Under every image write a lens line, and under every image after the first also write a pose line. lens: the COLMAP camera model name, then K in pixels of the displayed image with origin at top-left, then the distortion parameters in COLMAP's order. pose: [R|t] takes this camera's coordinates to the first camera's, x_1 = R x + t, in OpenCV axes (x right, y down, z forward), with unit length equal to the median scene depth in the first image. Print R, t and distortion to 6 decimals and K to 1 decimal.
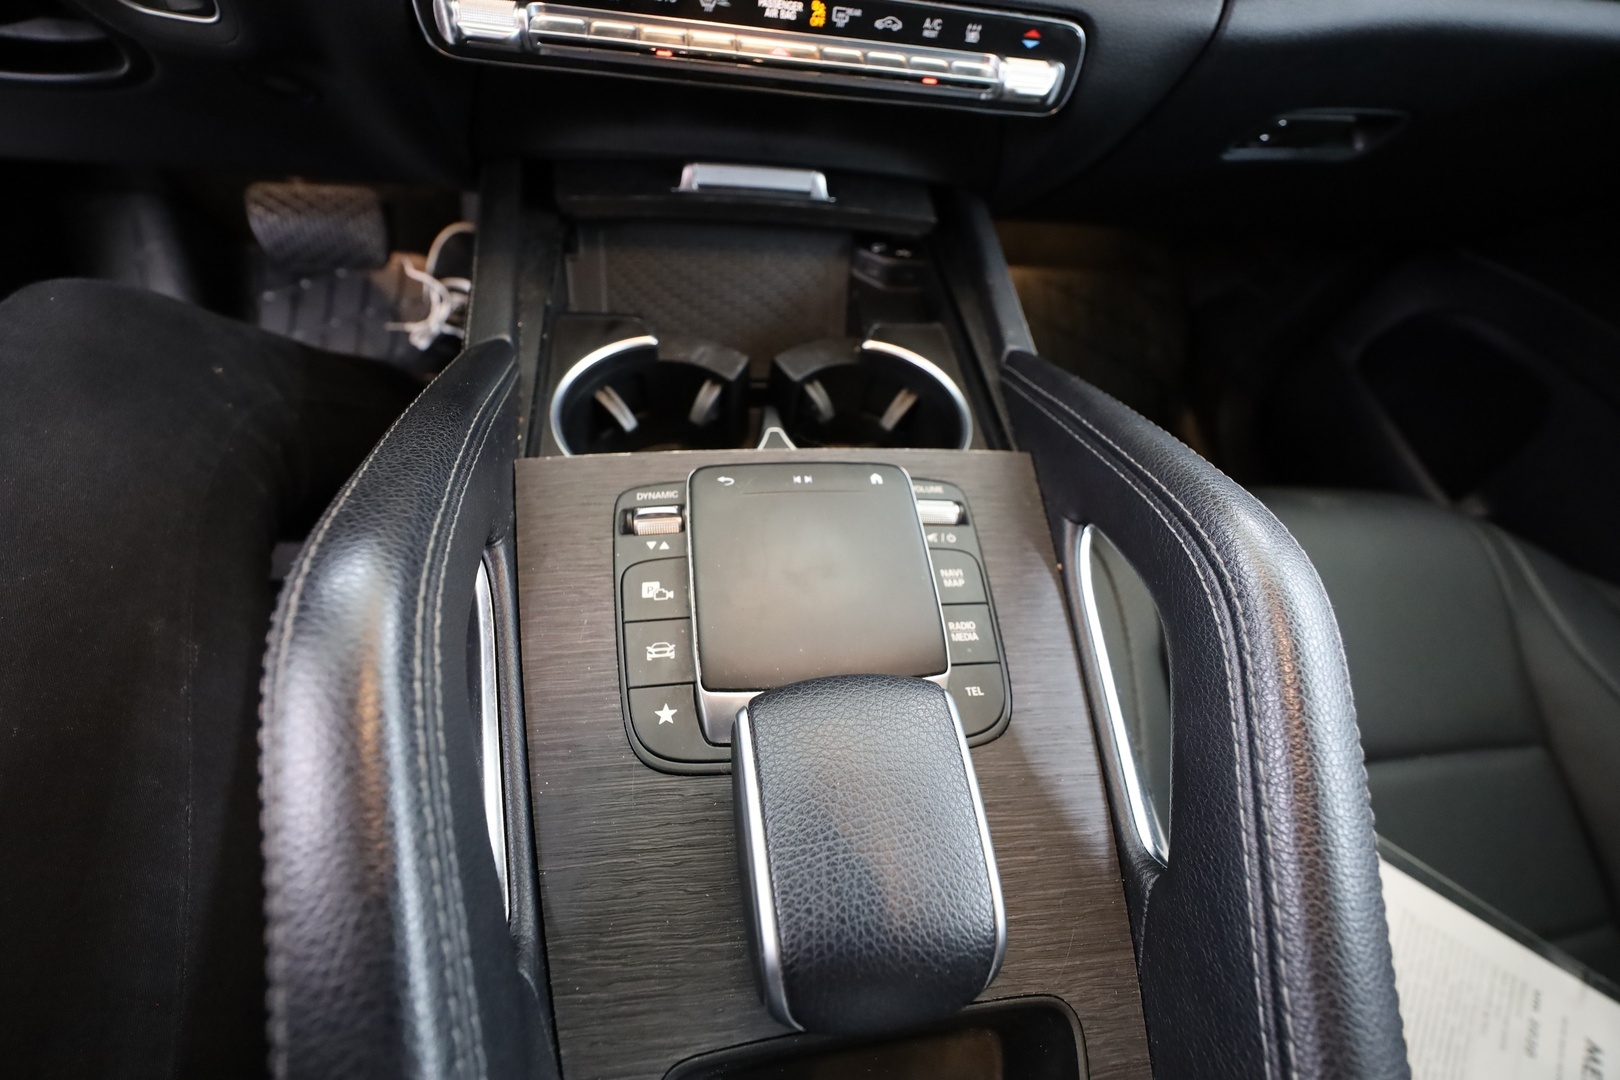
lens RADIAL K [[634.4, 0, 813.1], [0, 634.4, 530.1], [0, 0, 1]] dist [0.000169, -0.002619]
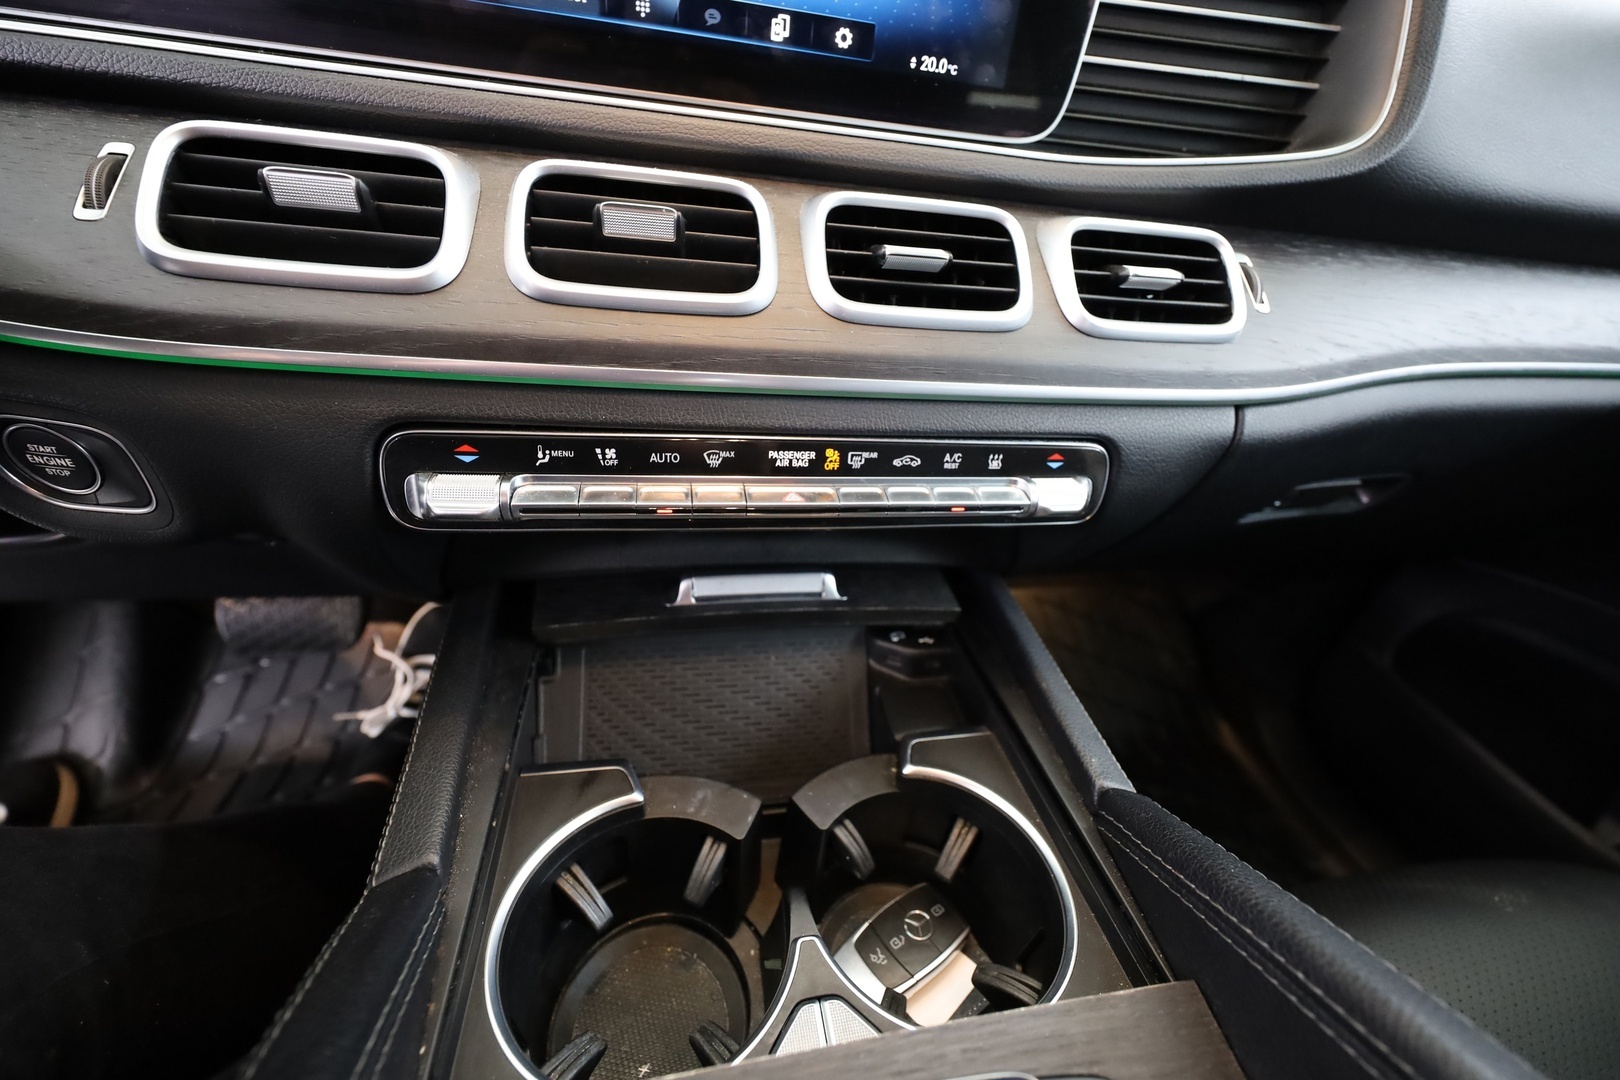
lens RADIAL K [[634.4, 0, 813.1], [0, 634.4, 530.1], [0, 0, 1]] dist [0.000169, -0.002619]
pose [[0.996876, -0.067266, 0.041405, -0.049839], [0.078504, 0.901720, -0.425133, -0.251120], [-0.008739, 0.427055, 0.904183, 0.156587]]
